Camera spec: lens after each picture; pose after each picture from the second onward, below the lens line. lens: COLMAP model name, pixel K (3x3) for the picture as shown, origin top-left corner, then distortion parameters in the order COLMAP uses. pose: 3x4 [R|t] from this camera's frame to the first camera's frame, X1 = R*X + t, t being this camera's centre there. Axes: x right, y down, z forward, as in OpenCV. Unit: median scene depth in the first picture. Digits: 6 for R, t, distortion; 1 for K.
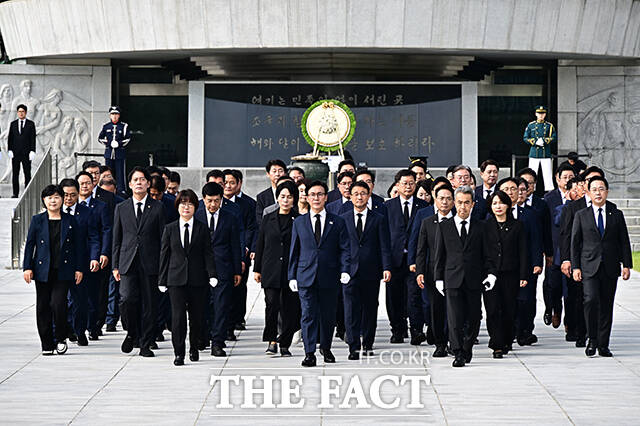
lens RADIAL K [[3235.5, 0, 315.6], [0, 3235.5, 211.2], [0, 0, 1]] dist [4.012642, 0.000000]
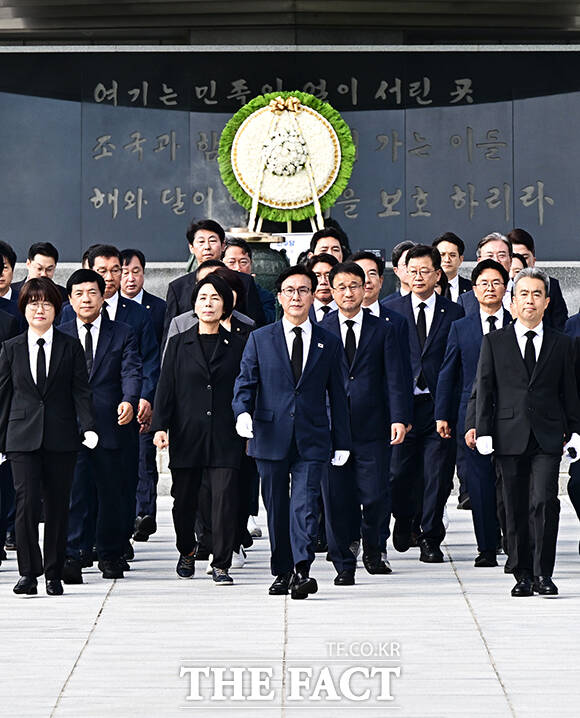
lens RADIAL K [[4554.9, 0, 291.8], [0, 4554.9, 360.5], [0, 0, 1]] dist [1.020453, 0.000000]
pose [[0.999979, -0.005609, 0.003277, 0.002618], [0.005556, 0.999857, 0.015984, -0.010264], [-0.003366, -0.015965, 0.999867, 0.436775]]
